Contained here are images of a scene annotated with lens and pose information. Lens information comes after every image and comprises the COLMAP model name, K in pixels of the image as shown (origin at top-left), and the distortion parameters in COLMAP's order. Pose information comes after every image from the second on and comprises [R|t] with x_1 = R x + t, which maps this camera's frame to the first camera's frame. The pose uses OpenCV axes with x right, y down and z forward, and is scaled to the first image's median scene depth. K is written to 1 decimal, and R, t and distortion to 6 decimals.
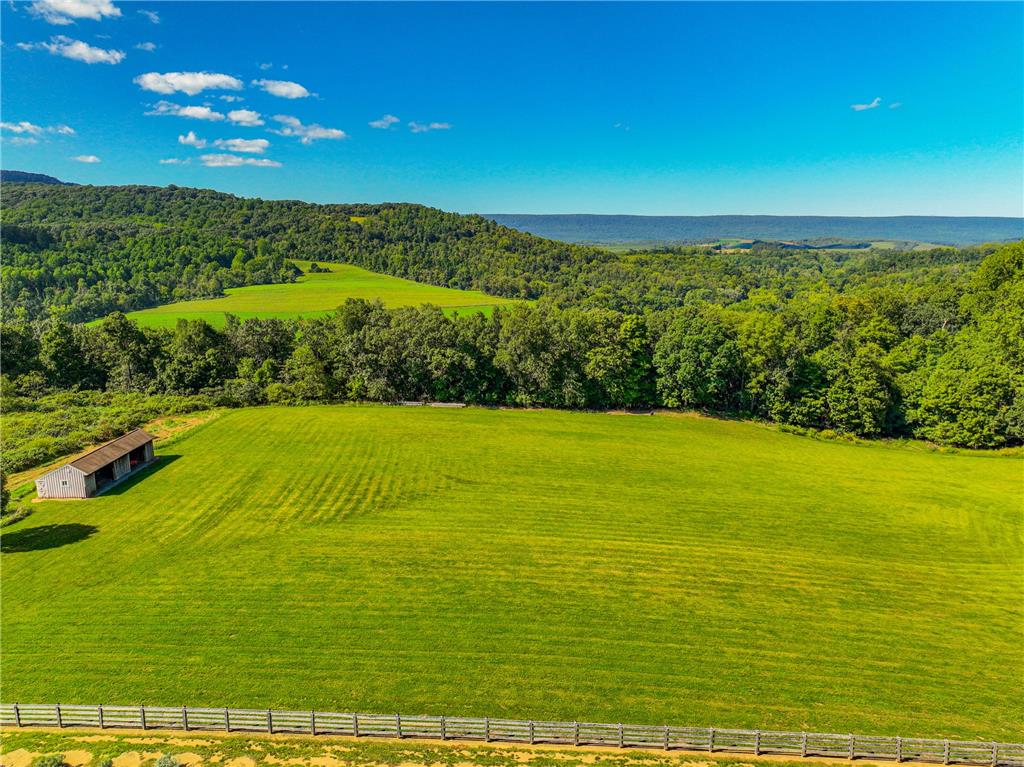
lens RADIAL K [[713.1, 0, 512.0], [0, 713.1, 383.5], [0, 0, 1]] dist [0.002242, 0.004040]
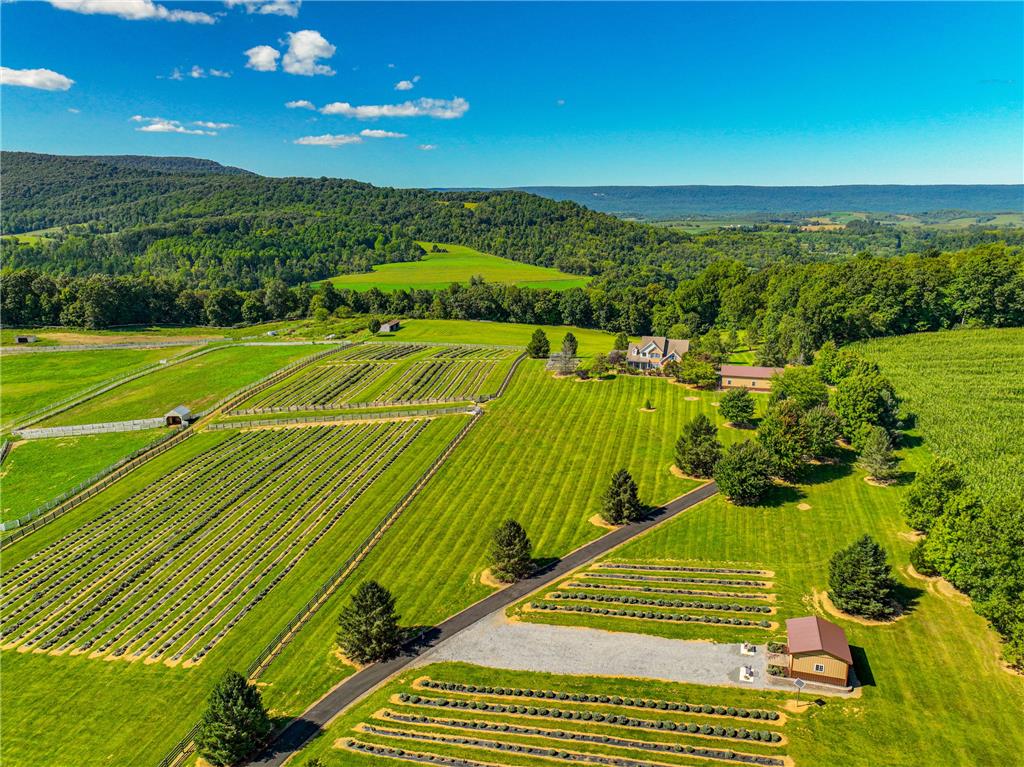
lens RADIAL K [[713.1, 0, 512.0], [0, 713.1, 383.5], [0, 0, 1]] dist [0.002242, 0.004040]
pose [[0.987495, 0.033761, -0.153995, 0.065155], [-0.027510, 0.998716, 0.042546, 0.022028], [0.155233, -0.037777, 0.987155, -0.254754]]
